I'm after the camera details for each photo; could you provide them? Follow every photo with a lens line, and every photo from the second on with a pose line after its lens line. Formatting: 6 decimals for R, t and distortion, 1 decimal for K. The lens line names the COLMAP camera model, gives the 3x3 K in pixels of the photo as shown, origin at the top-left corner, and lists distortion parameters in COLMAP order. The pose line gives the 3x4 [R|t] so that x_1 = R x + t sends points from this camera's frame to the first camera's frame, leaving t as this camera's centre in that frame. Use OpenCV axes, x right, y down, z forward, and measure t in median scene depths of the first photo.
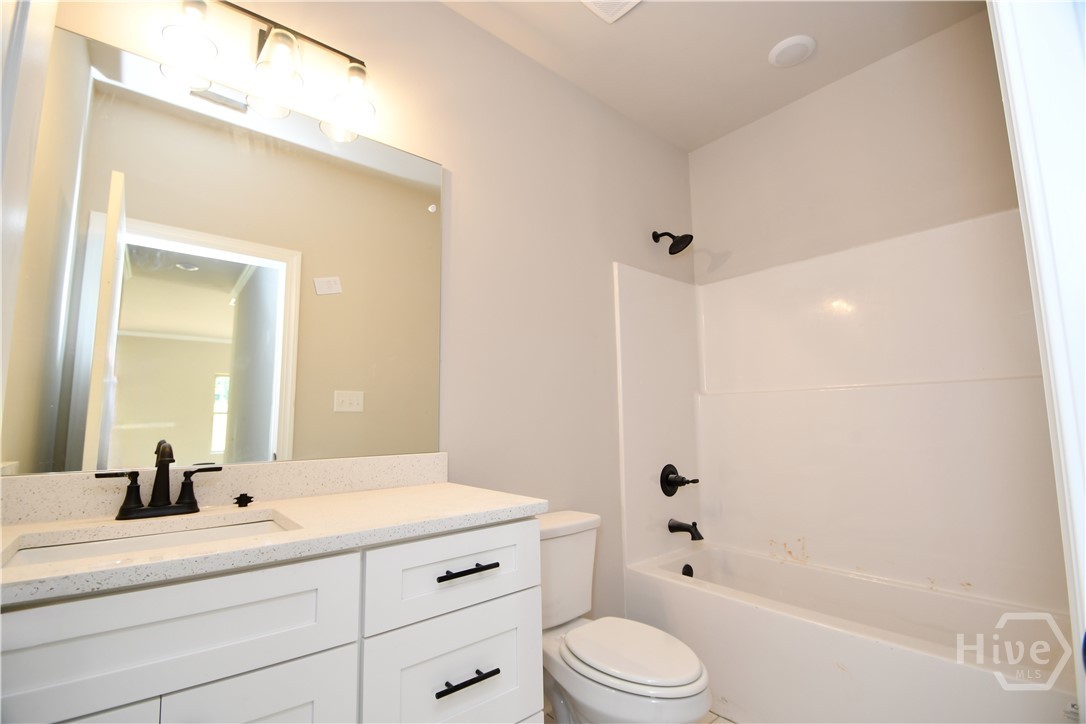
lens RADIAL K [[478.8, 0, 543.0], [0, 478.8, 362.0], [0, 0, 1]] dist [-0.003331, -0.000586]
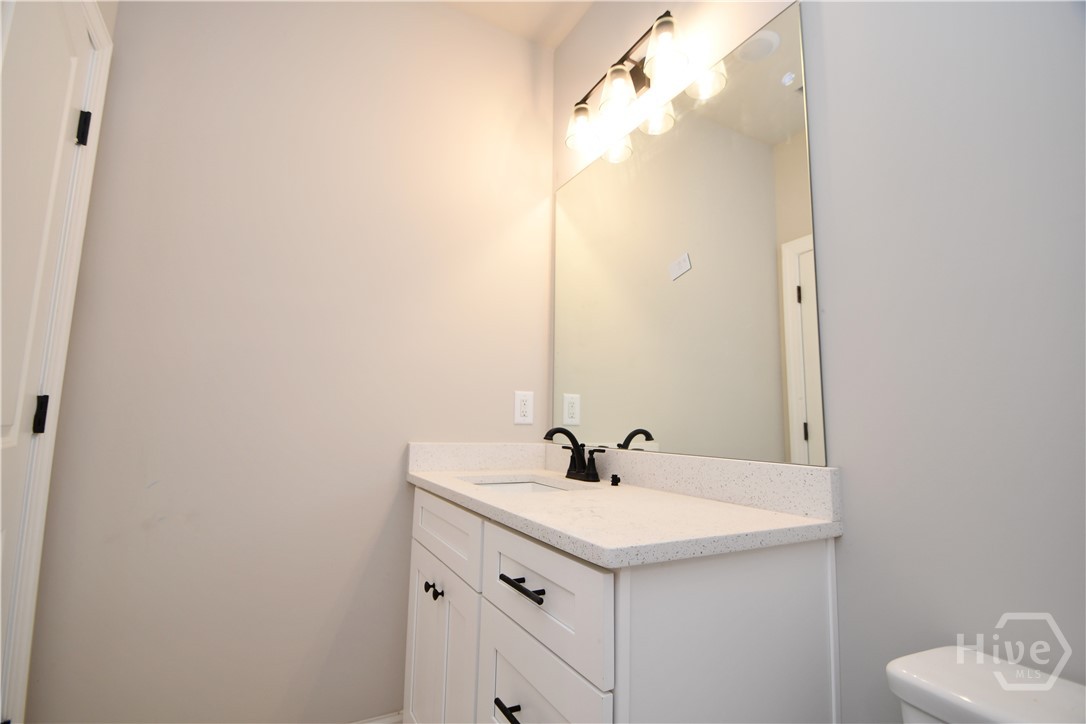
lens RADIAL K [[478.8, 0, 543.0], [0, 478.8, 362.0], [0, 0, 1]] dist [-0.003331, -0.000586]
pose [[-0.208987, -0.119980, -0.970530, 0.507463], [0.101157, 0.984469, -0.143485, 0.129521], [0.972672, -0.128163, -0.193604, 0.924347]]
